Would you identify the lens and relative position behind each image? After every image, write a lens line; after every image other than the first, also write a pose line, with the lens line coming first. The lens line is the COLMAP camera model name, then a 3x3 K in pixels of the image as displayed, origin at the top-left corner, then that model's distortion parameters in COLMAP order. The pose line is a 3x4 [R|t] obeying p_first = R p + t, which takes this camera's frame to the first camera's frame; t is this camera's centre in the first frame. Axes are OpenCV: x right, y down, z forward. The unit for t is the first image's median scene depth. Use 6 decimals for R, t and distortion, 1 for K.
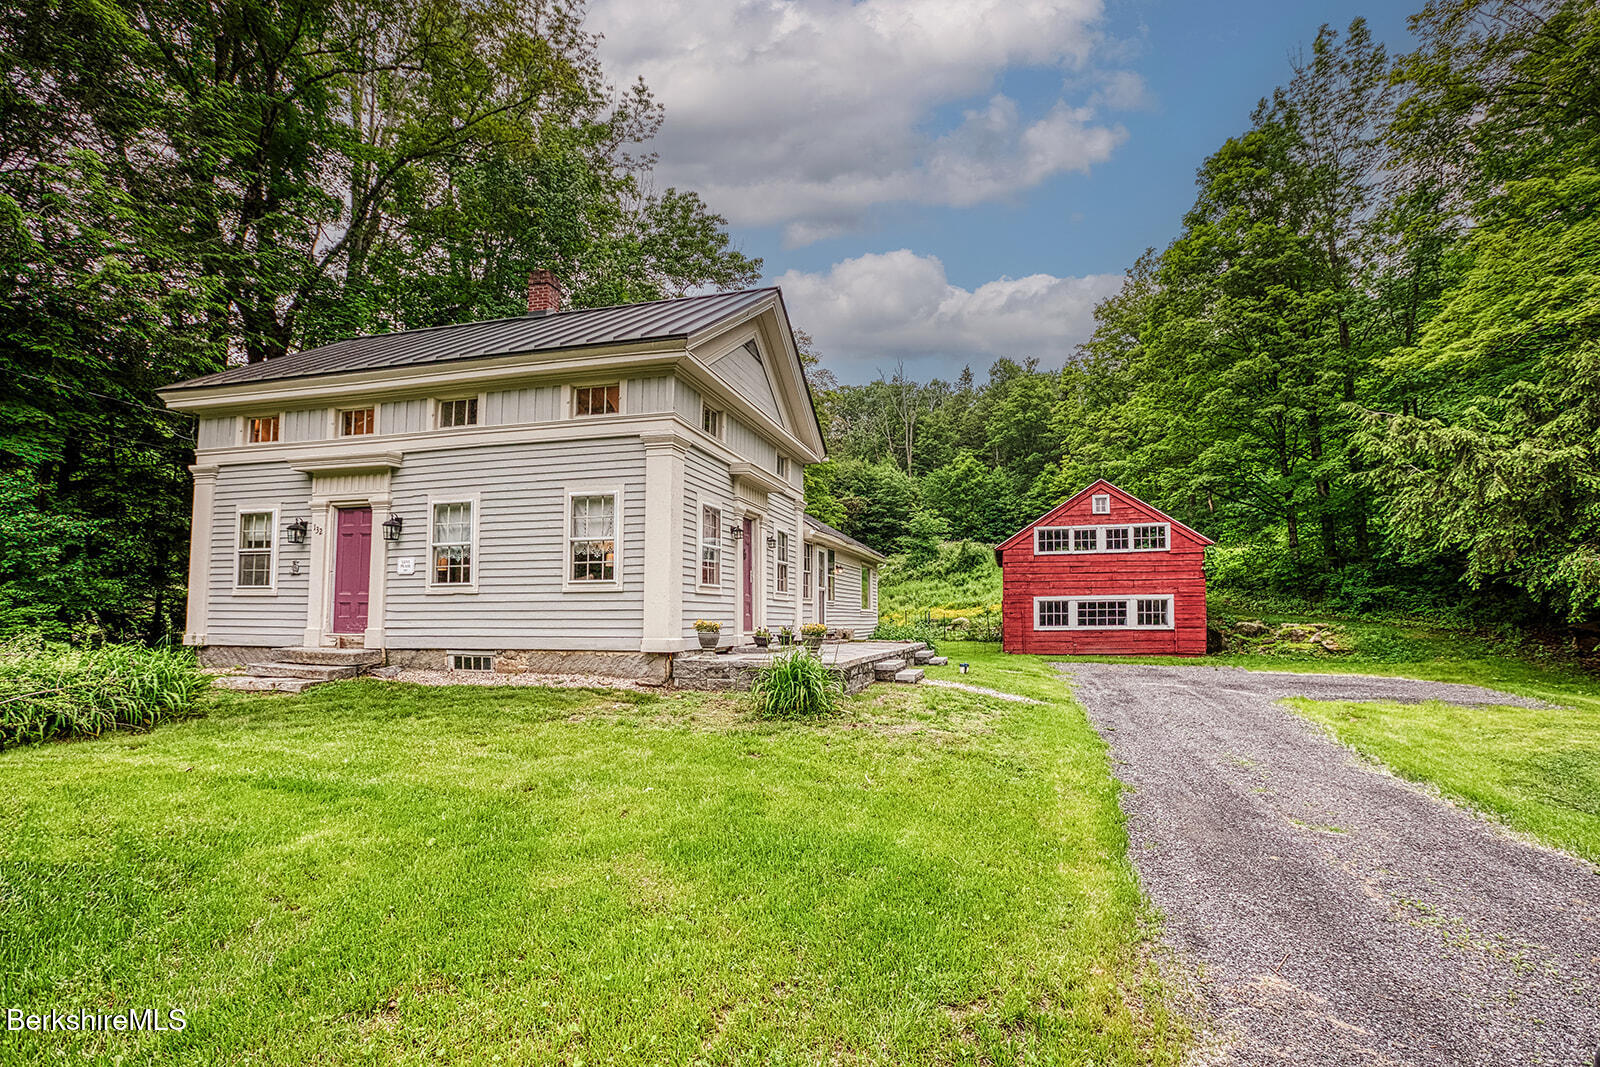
lens RADIAL K [[747.1, 0, 831.9], [0, 747.1, 541.1], [0, 0, 1]] dist [-0.036102, 0.000340]
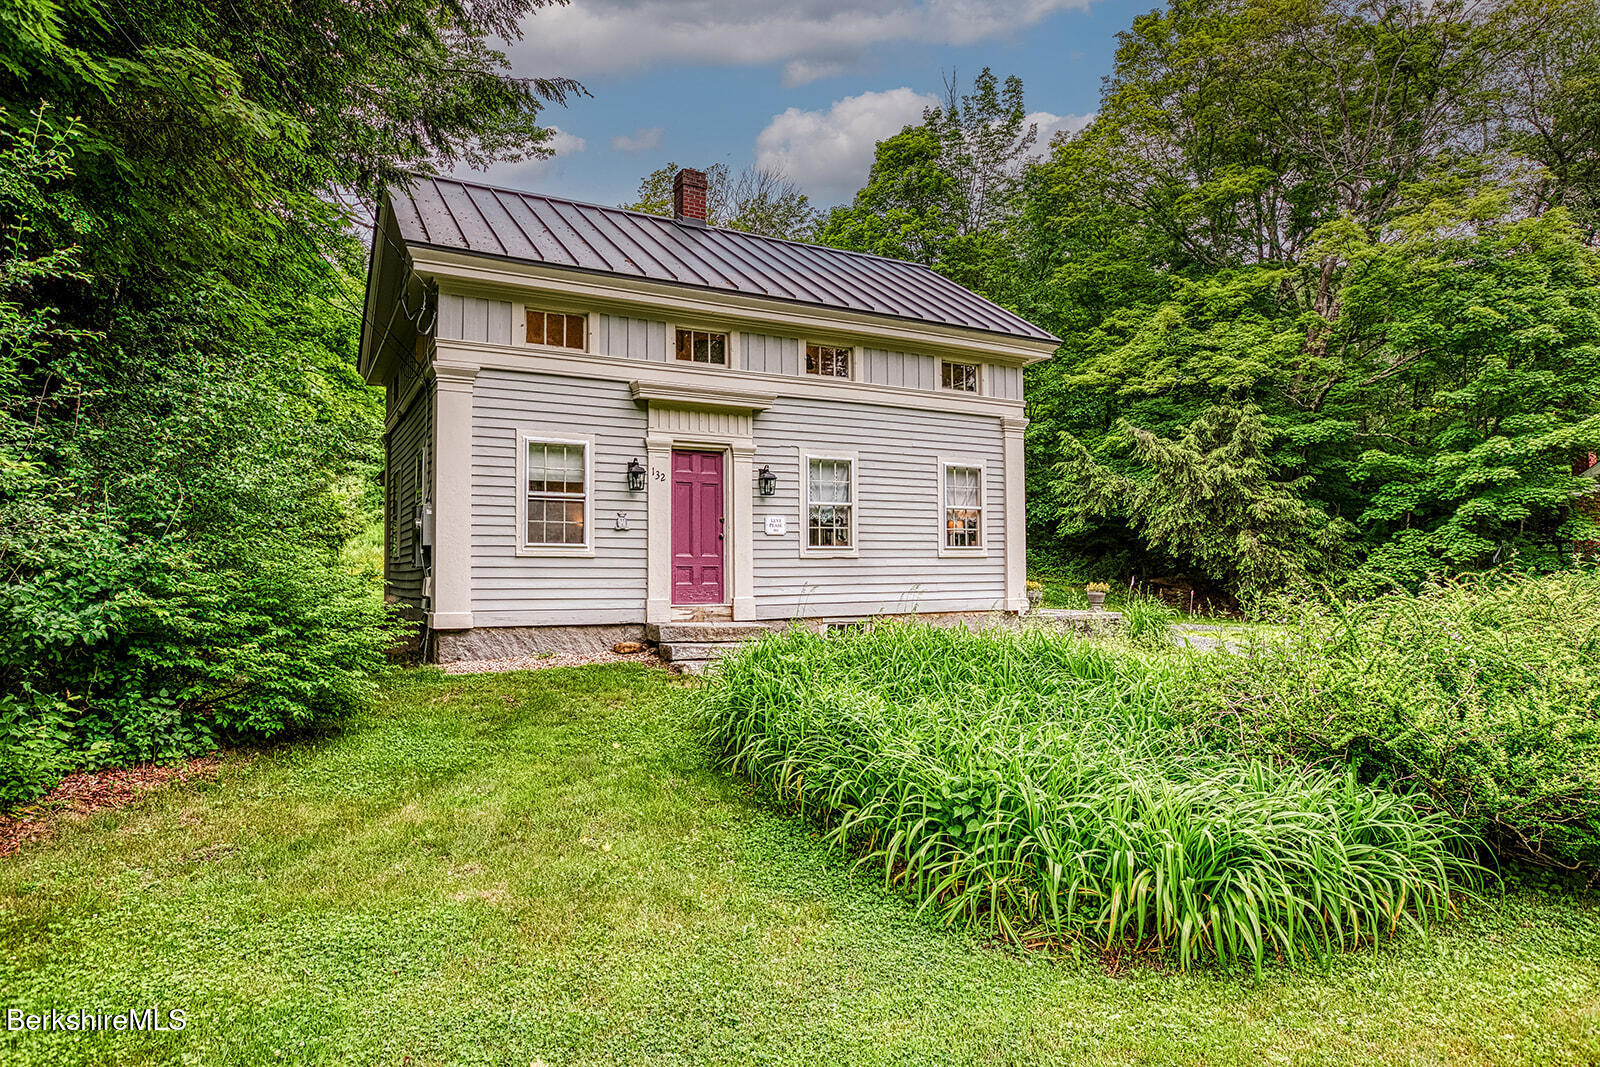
lens RADIAL K [[747.1, 0, 831.9], [0, 747.1, 541.1], [0, 0, 1]] dist [-0.036102, 0.000340]
pose [[0.790782, 0.027009, 0.611501, -1.061810], [-0.050706, 0.998483, 0.021471, 0.029784], [-0.609993, -0.047986, 0.790952, 0.250382]]
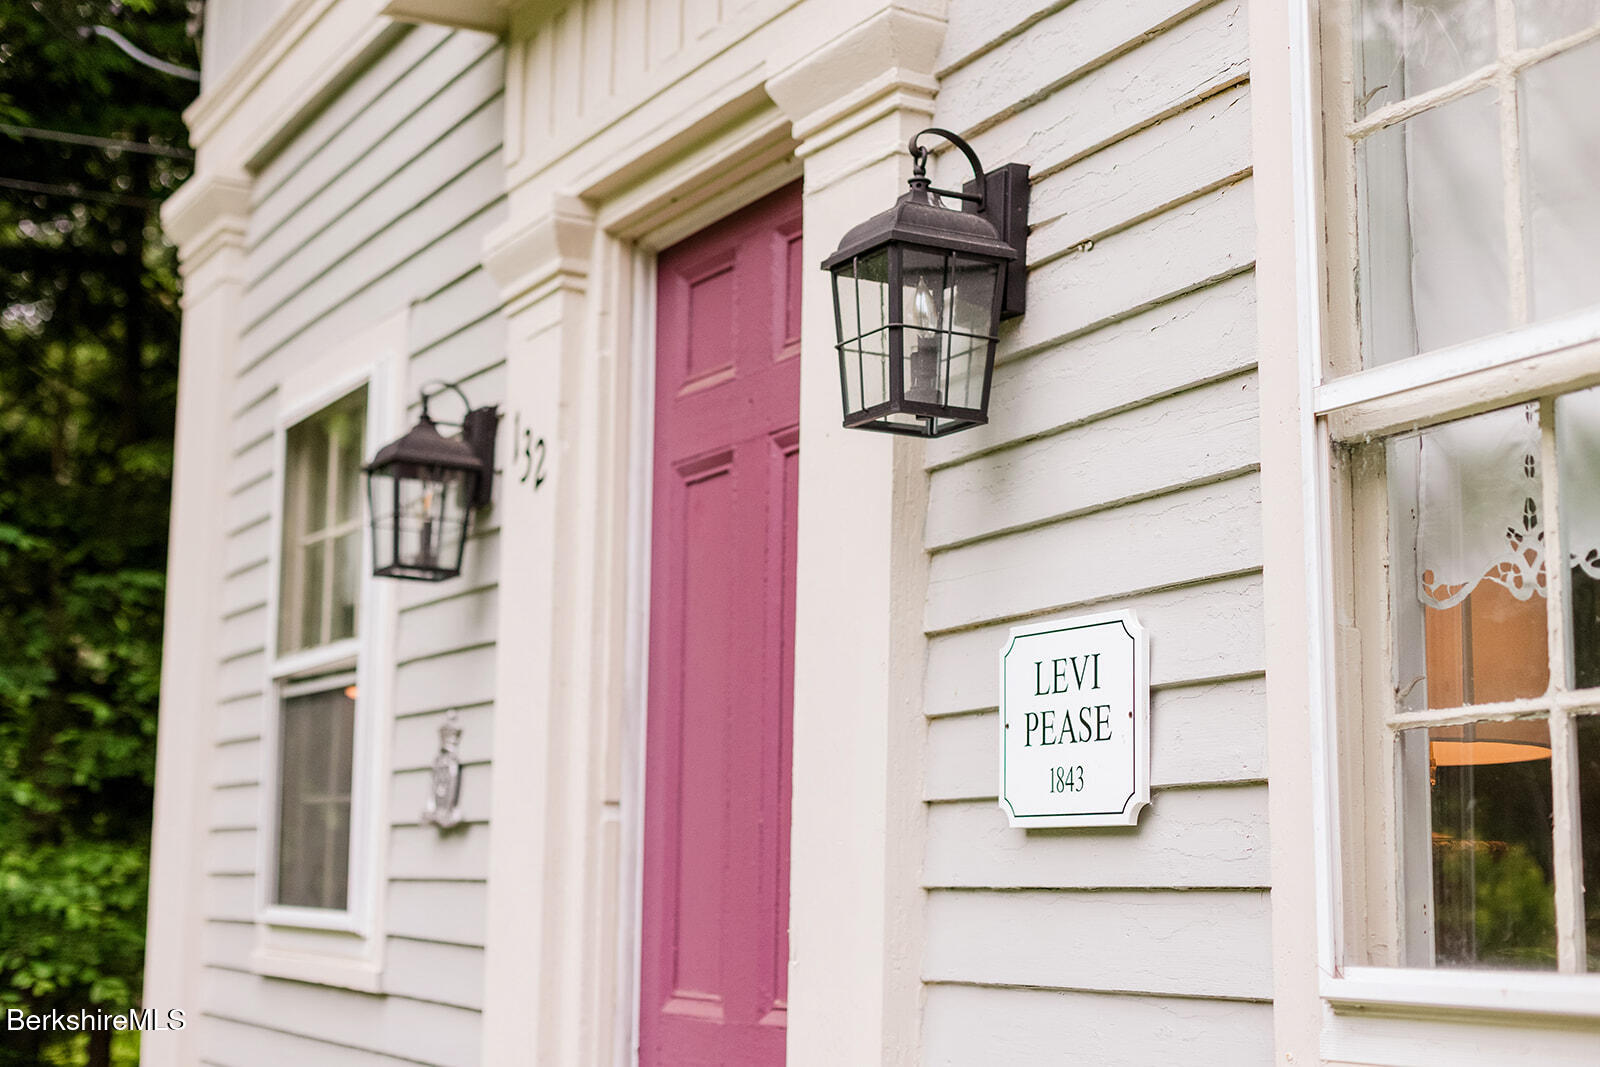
lens RADIAL K [[2374.0, 0, 800.0], [0, 2374.0, 533.5], [0, 0, 1]] dist [-0.010923, -0.005727]
pose [[0.659786, -0.098332, -0.744992, -0.398476], [0.050971, 0.994974, -0.086186, 0.033619], [0.749723, 0.018891, 0.661482, 0.799912]]
